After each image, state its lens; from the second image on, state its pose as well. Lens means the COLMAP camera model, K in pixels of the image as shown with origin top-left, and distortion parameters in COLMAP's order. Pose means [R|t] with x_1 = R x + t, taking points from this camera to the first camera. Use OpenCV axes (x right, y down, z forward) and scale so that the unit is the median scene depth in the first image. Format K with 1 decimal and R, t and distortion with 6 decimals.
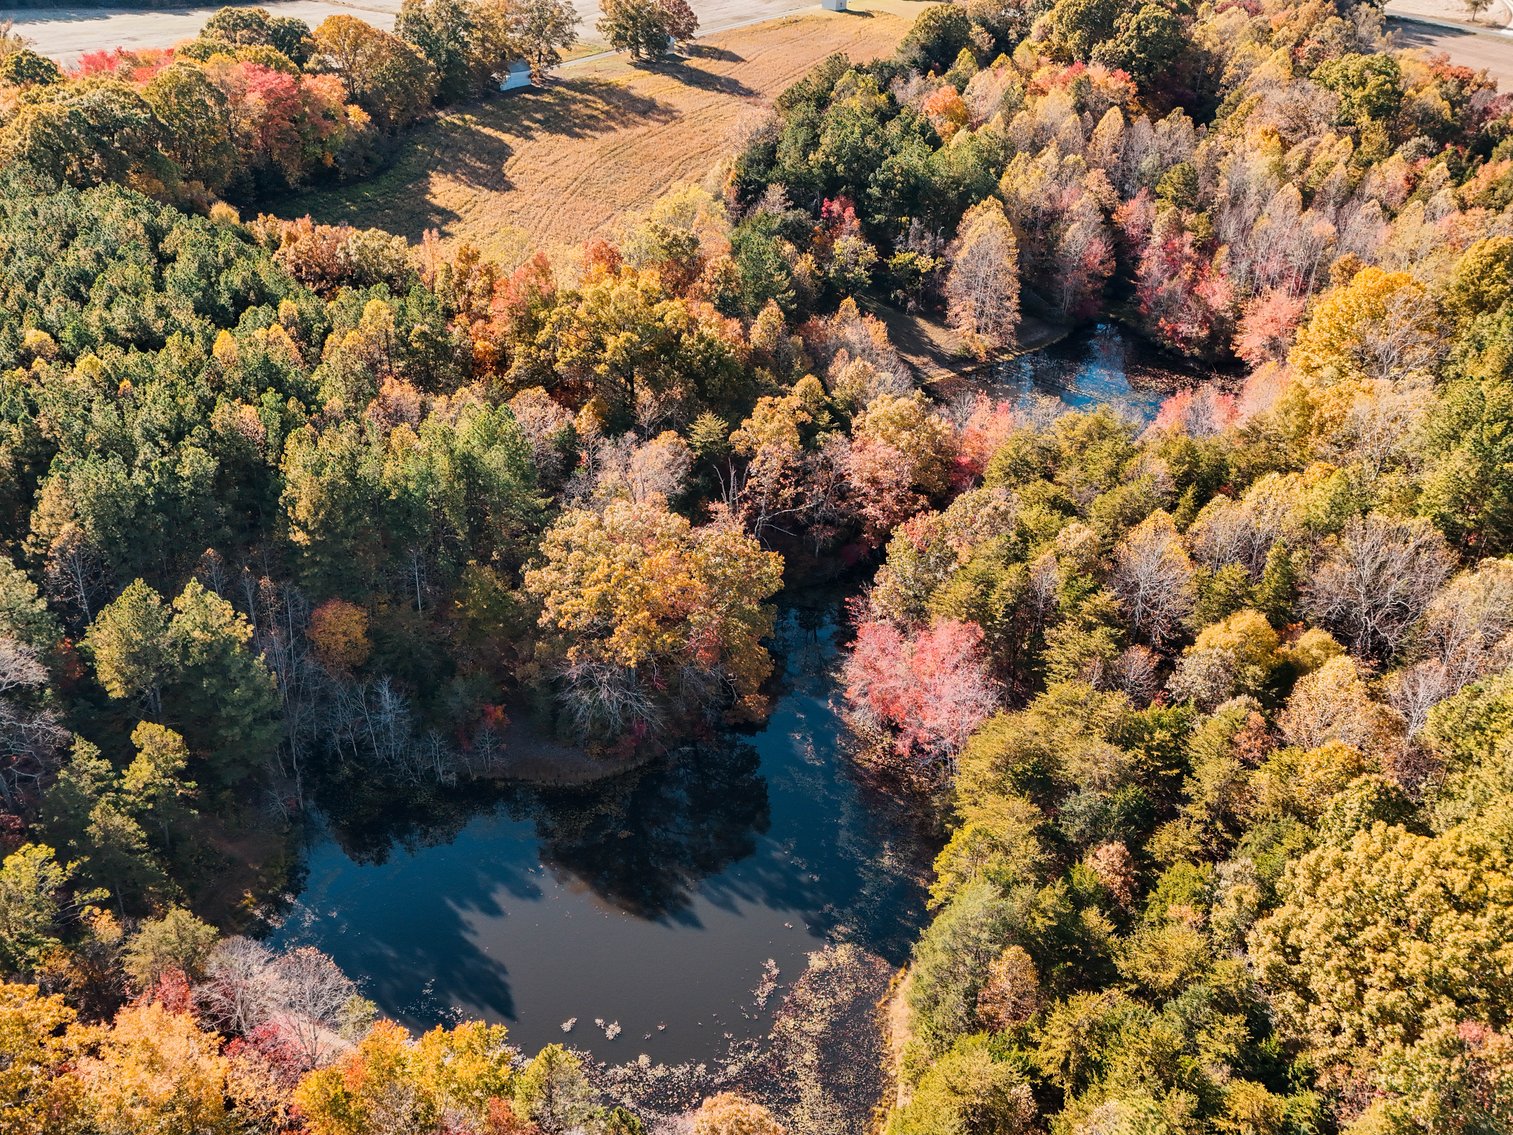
lens RADIAL K [[1453.3, 0, 756.5], [0, 1453.3, 567.5], [0, 0, 1]] dist [0.131456, -0.170062]
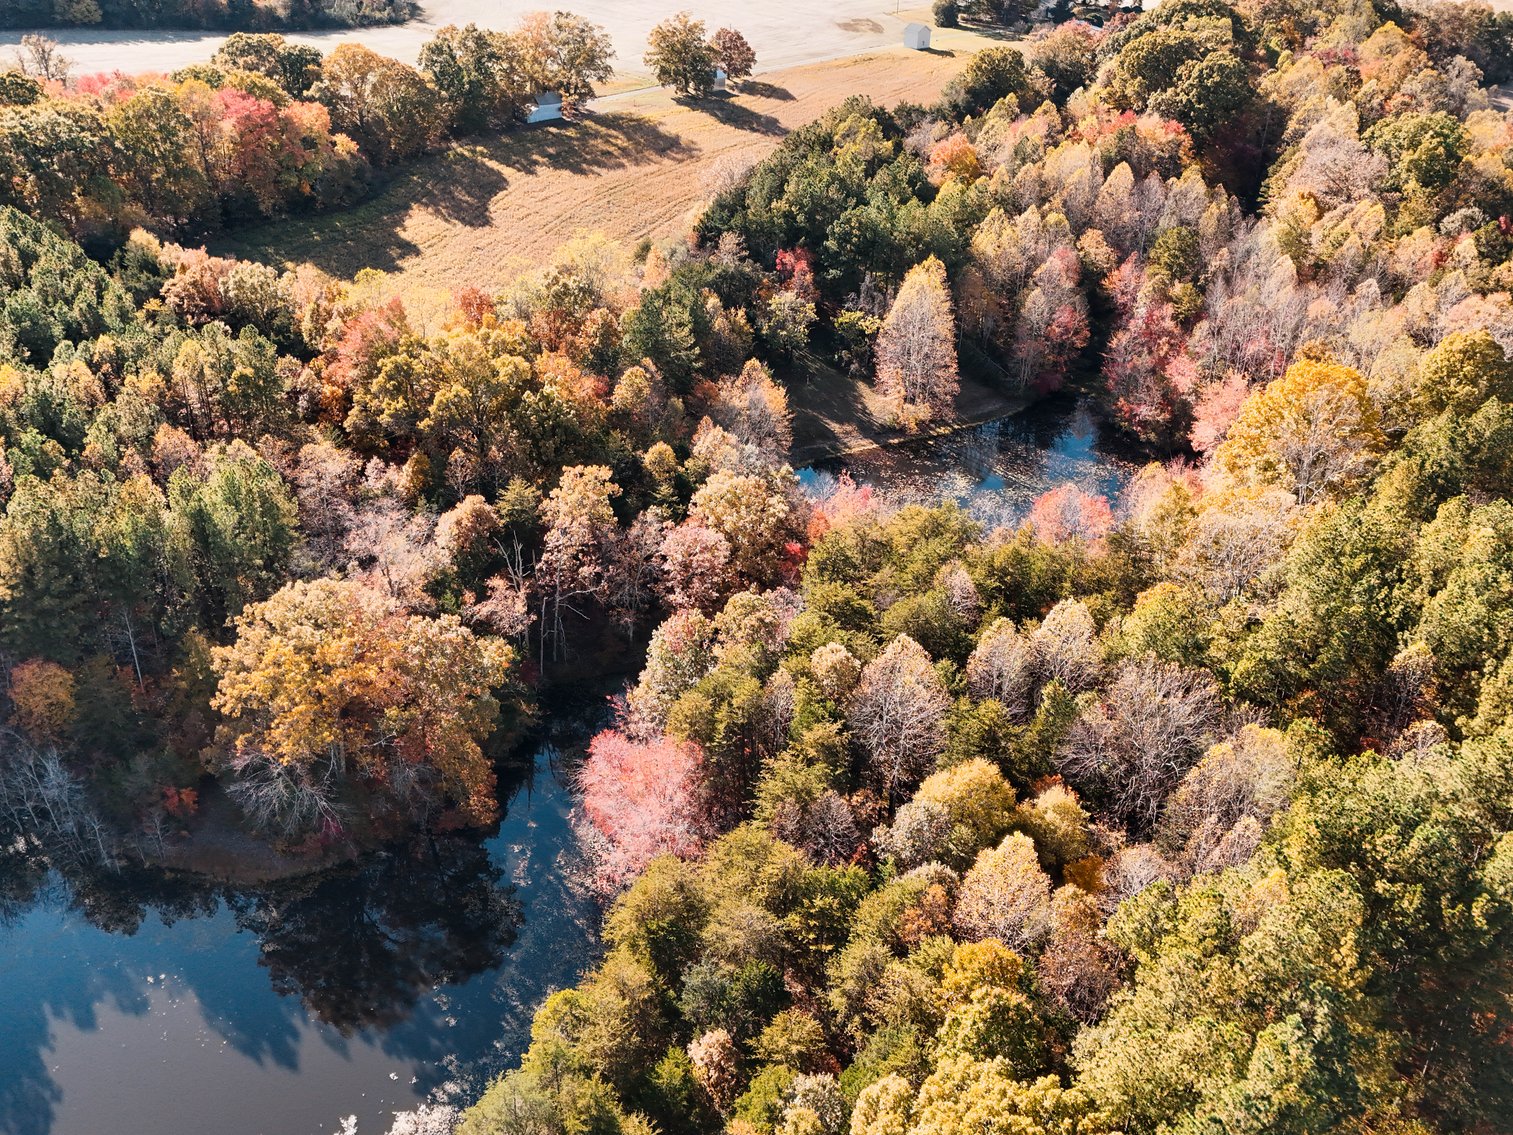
lens RADIAL K [[1453.3, 0, 756.5], [0, 1453.3, 567.5], [0, 0, 1]] dist [0.131456, -0.170062]
pose [[0.987943, 0.071948, -0.137088, 0.176595], [-0.074329, 0.997158, -0.012321, -0.035353], [0.135812, 0.022361, 0.990482, 0.071318]]
